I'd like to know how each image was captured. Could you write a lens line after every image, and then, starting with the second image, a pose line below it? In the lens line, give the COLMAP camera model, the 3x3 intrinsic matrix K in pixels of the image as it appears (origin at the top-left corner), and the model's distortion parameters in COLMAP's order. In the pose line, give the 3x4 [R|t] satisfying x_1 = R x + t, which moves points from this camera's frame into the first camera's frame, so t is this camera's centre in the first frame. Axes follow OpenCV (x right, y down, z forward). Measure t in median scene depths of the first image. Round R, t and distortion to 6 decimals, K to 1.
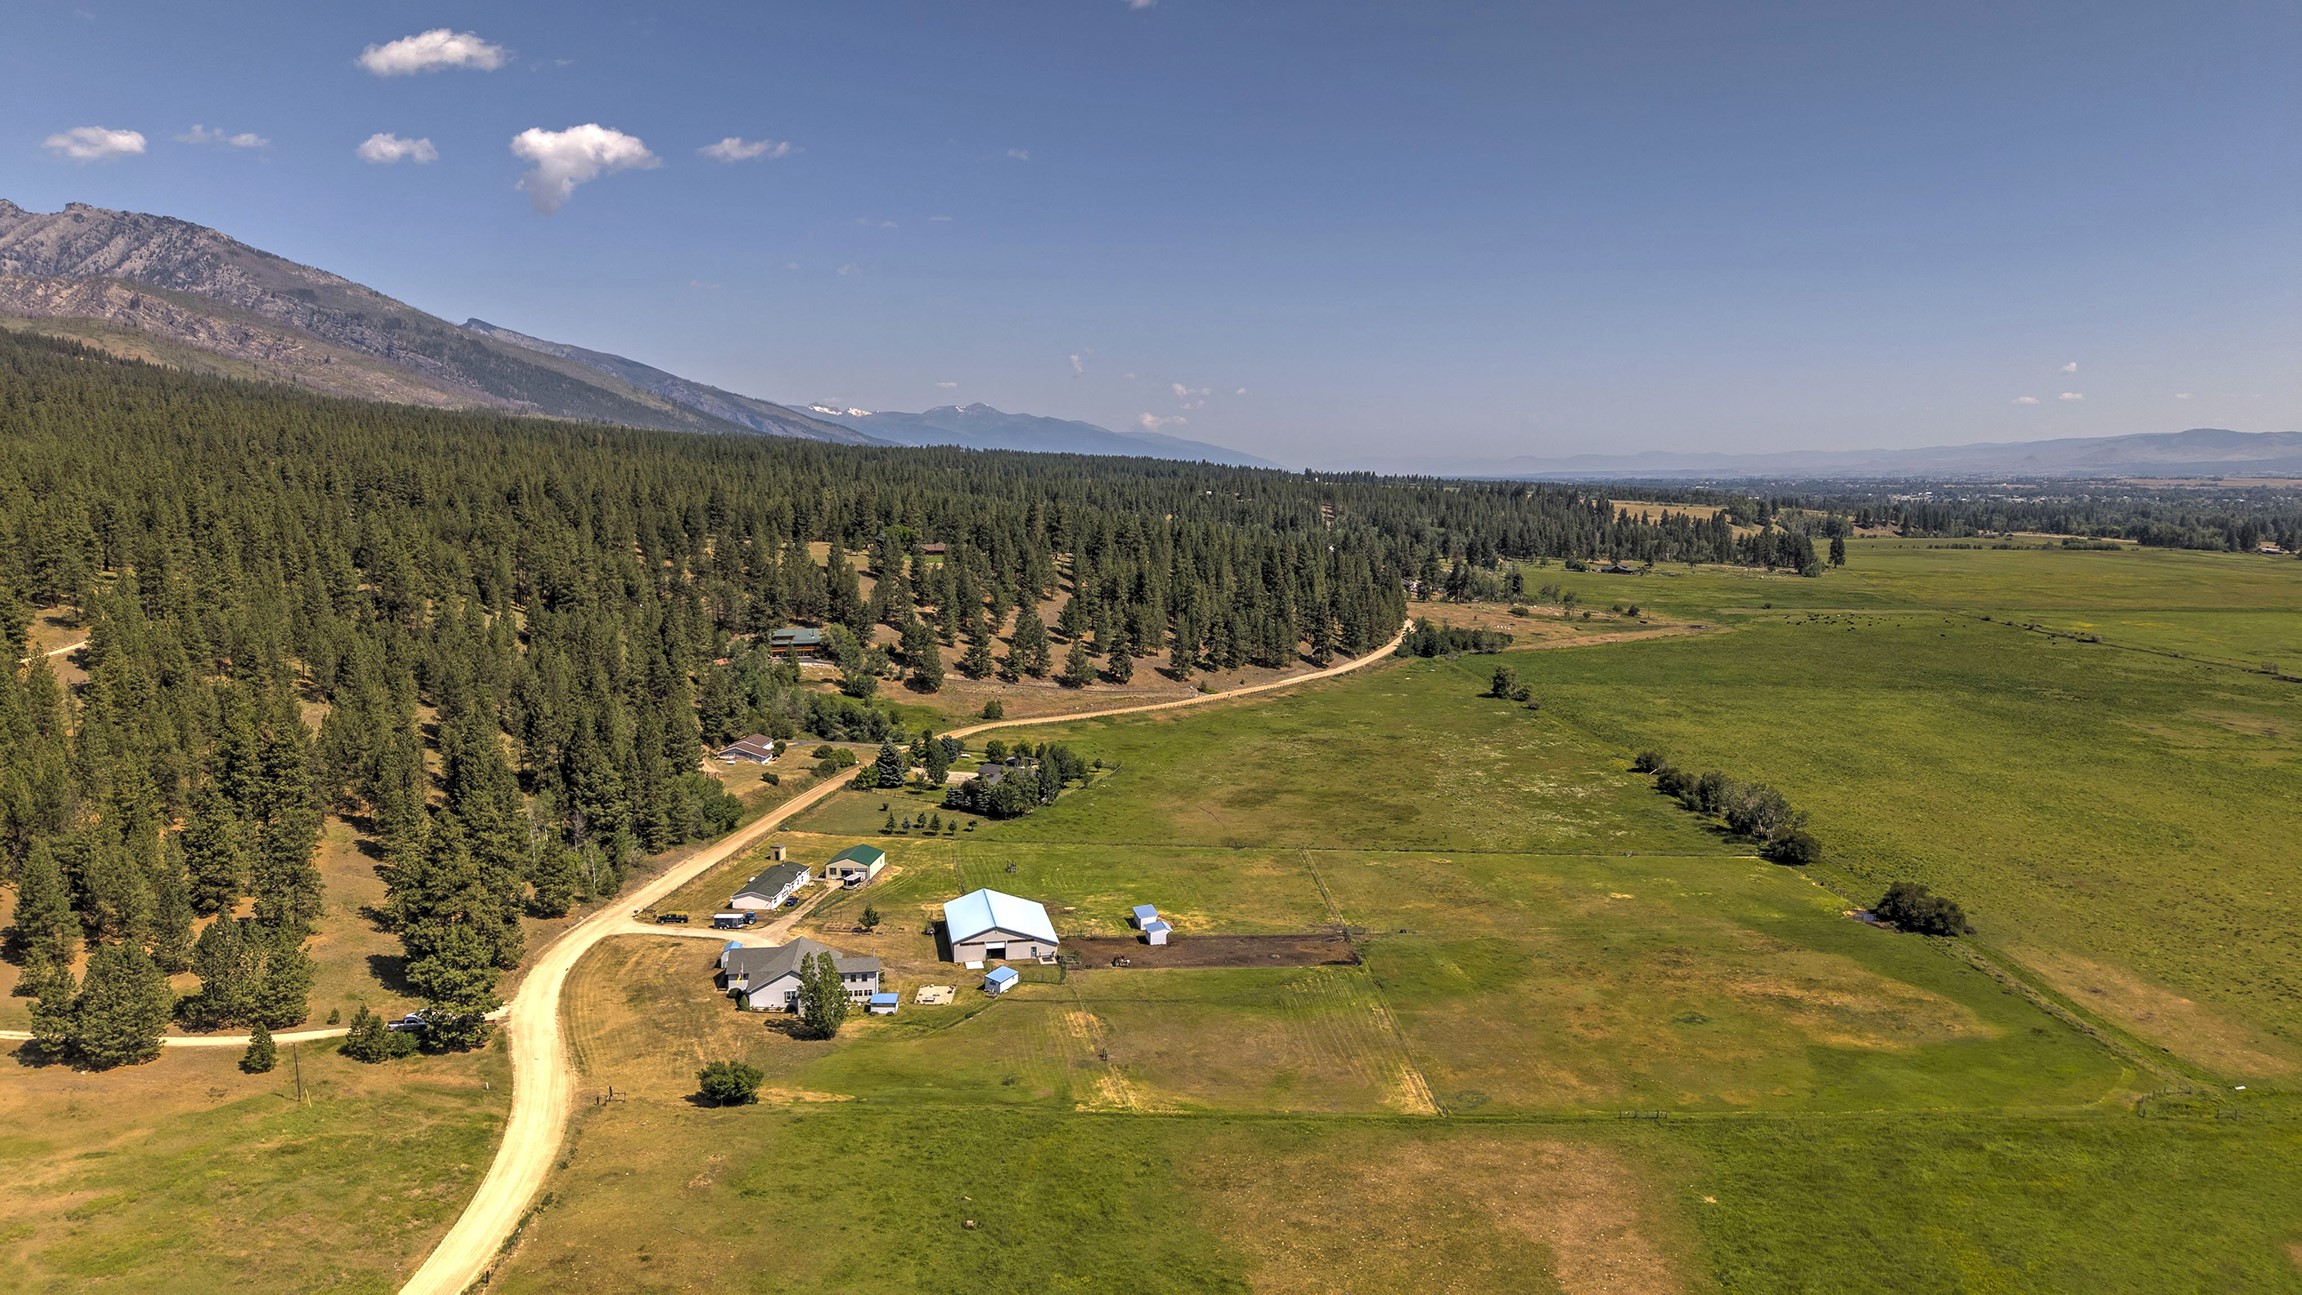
lens RADIAL K [[1537.6, 0, 1154.7], [0, 1537.6, 649.1], [0, 0, 1]] dist [0.029944, -0.036459]
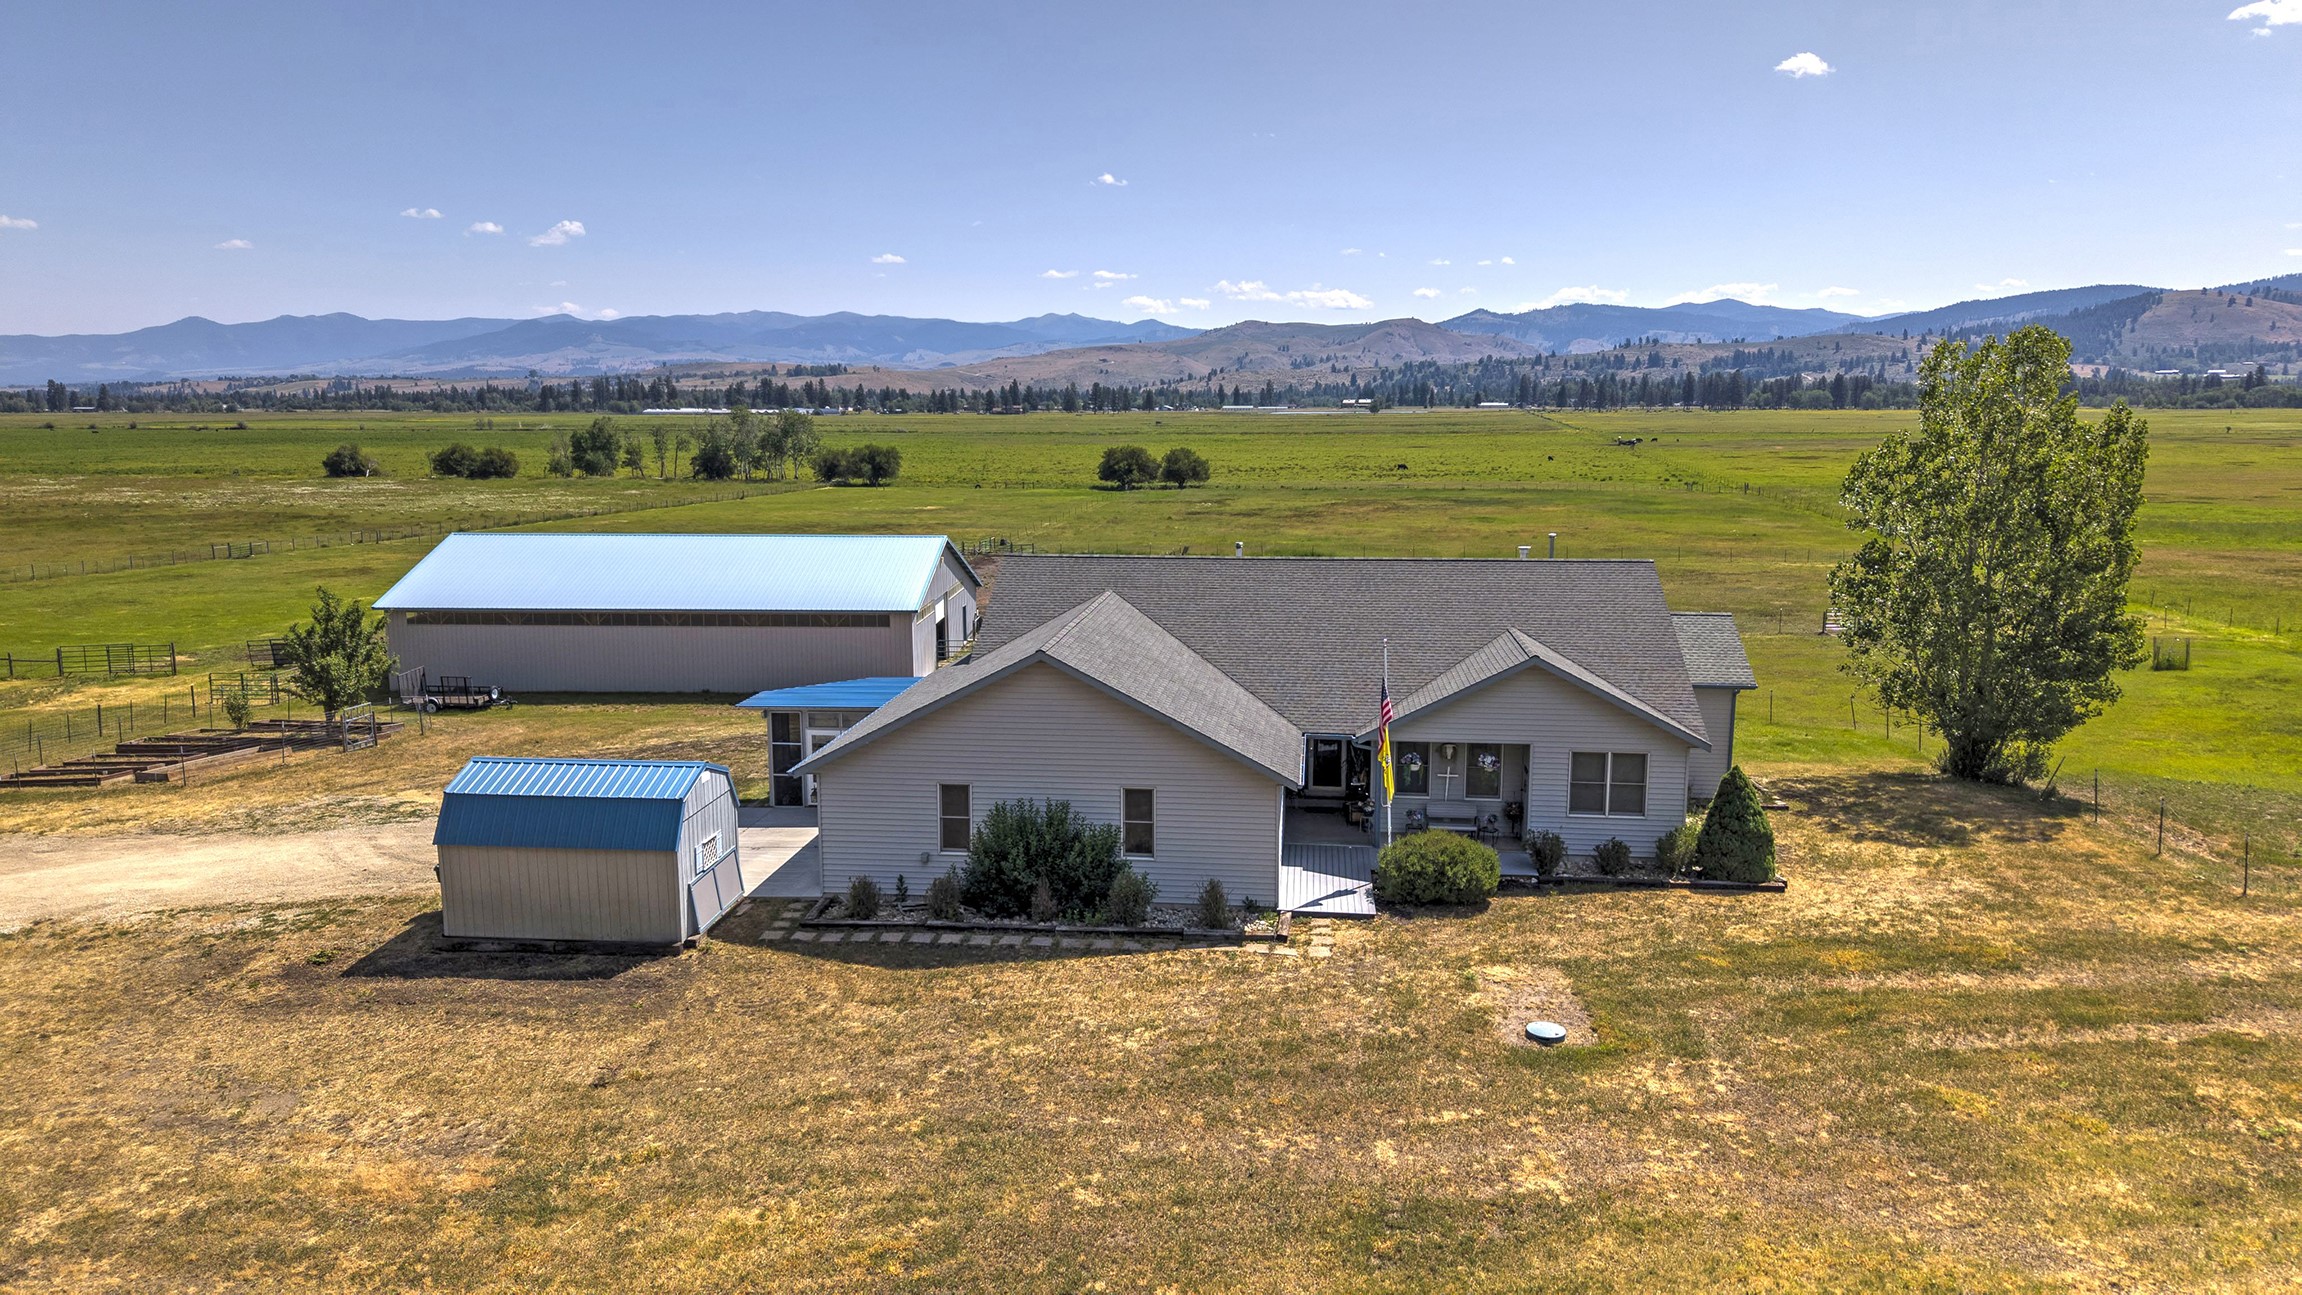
lens RADIAL K [[1537.6, 0, 1154.7], [0, 1537.6, 649.1], [0, 0, 1]] dist [0.029944, -0.036459]
pose [[0.234720, -0.163913, 0.958144, -0.359042], [0.118308, 0.983170, 0.139212, 0.165211], [-0.964837, 0.080680, 0.250162, 0.890808]]
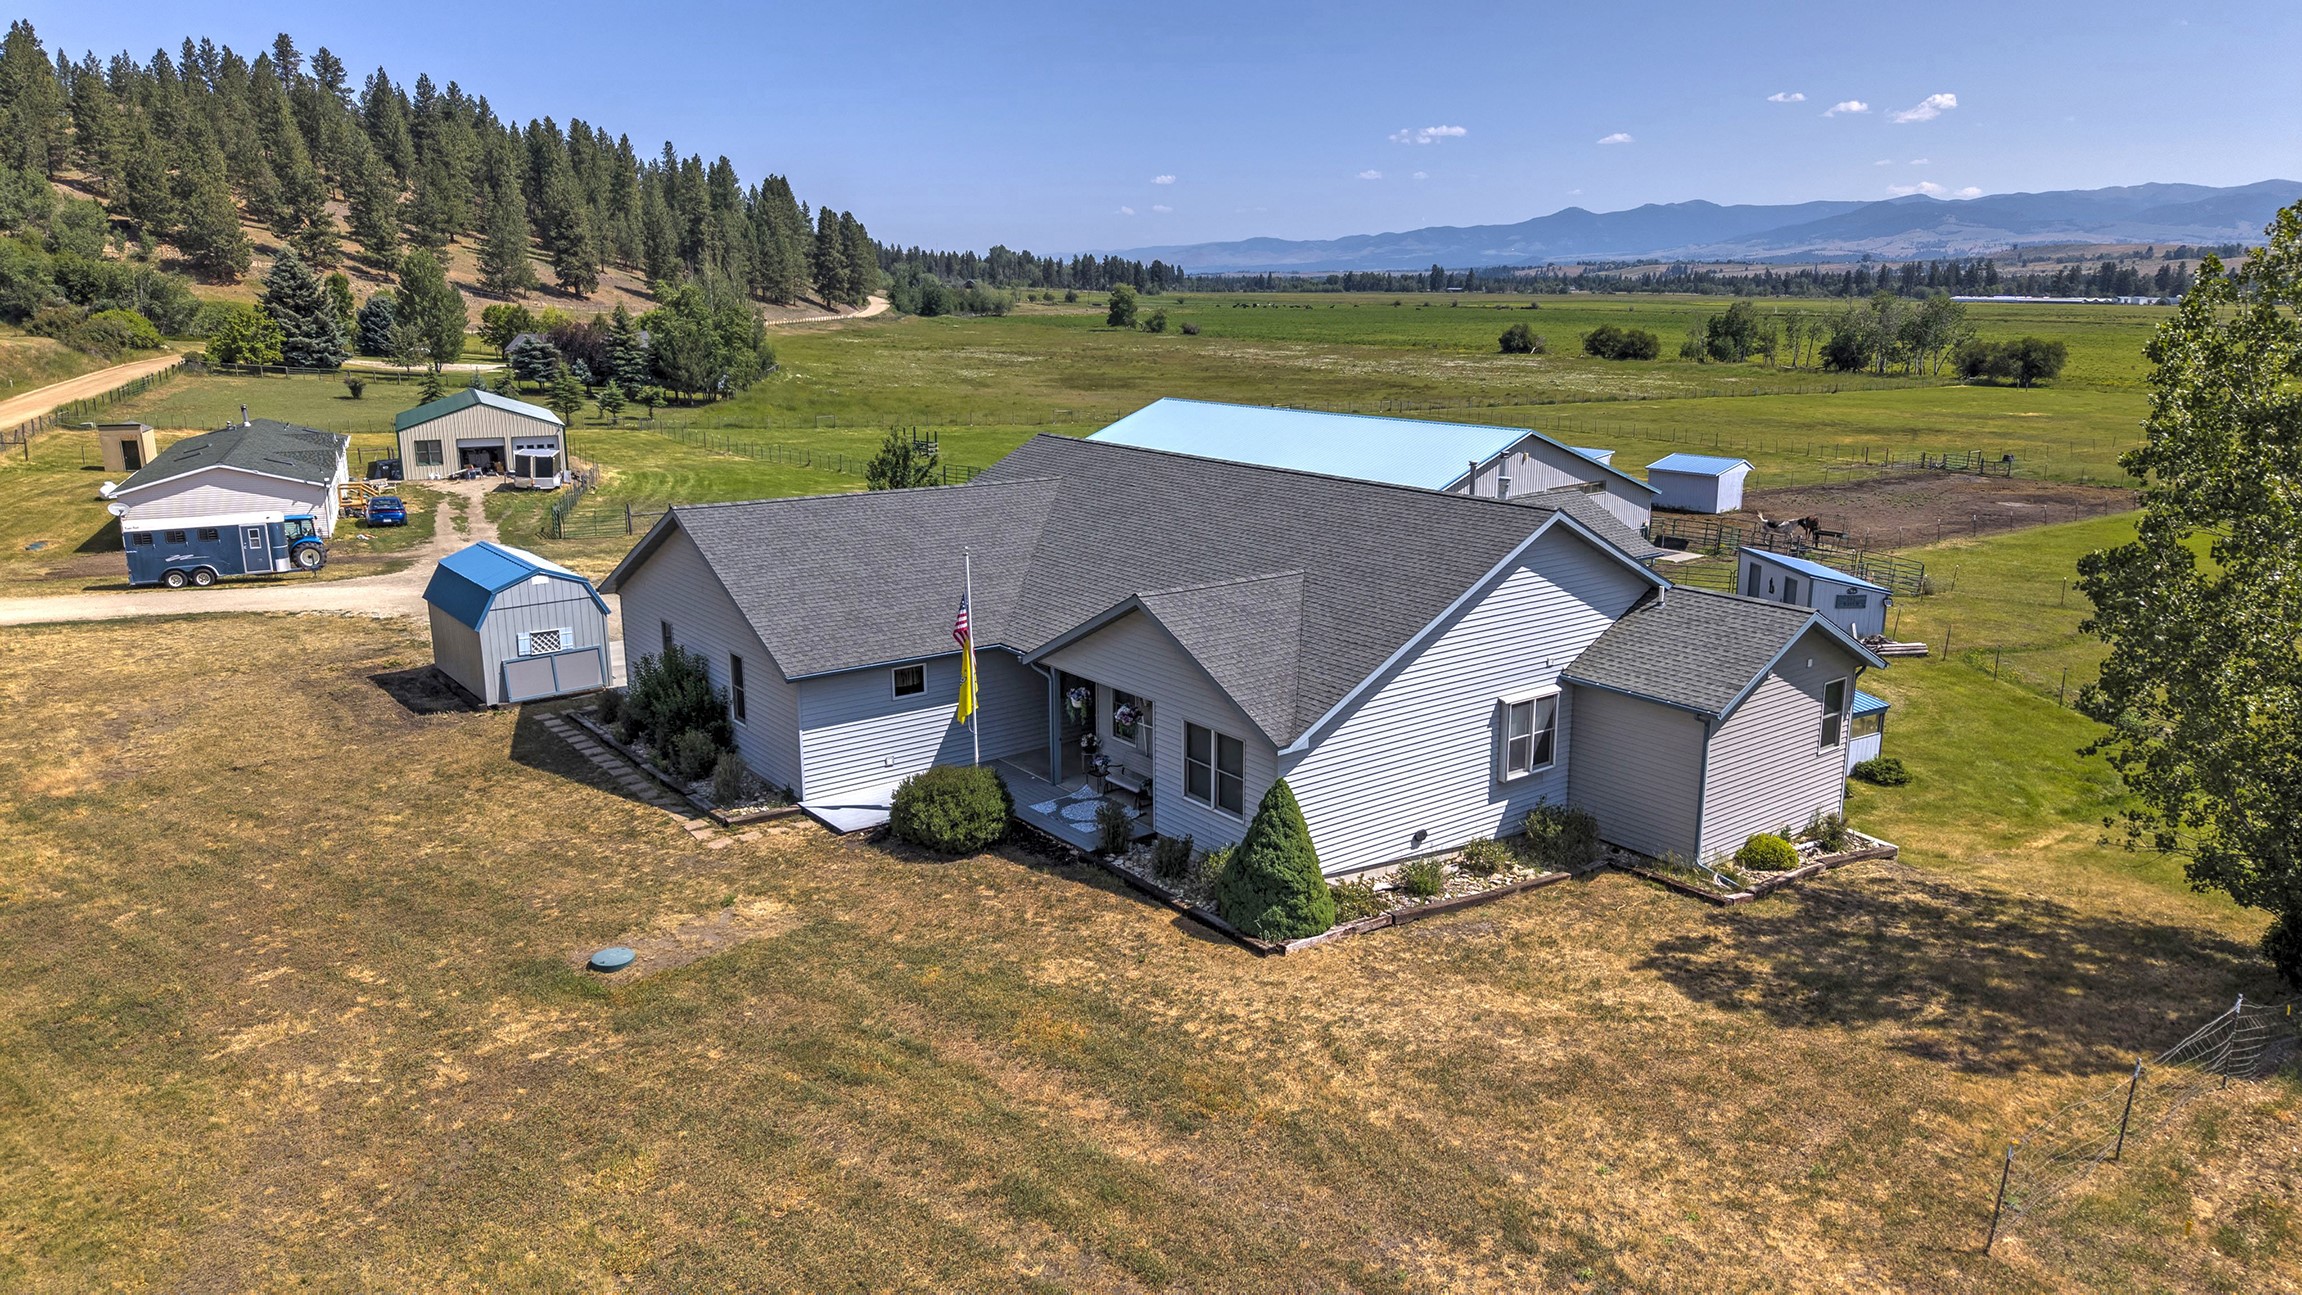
lens RADIAL K [[1545.9, 0, 1155.4], [0, 1545.9, 643.3], [0, 0, 1]] dist [0.006556, -0.001541]
pose [[0.861894, -0.116851, 0.493441, -0.282894], [0.058403, 0.989487, 0.132305, 0.176641], [-0.503714, -0.085214, 0.859658, 0.806134]]
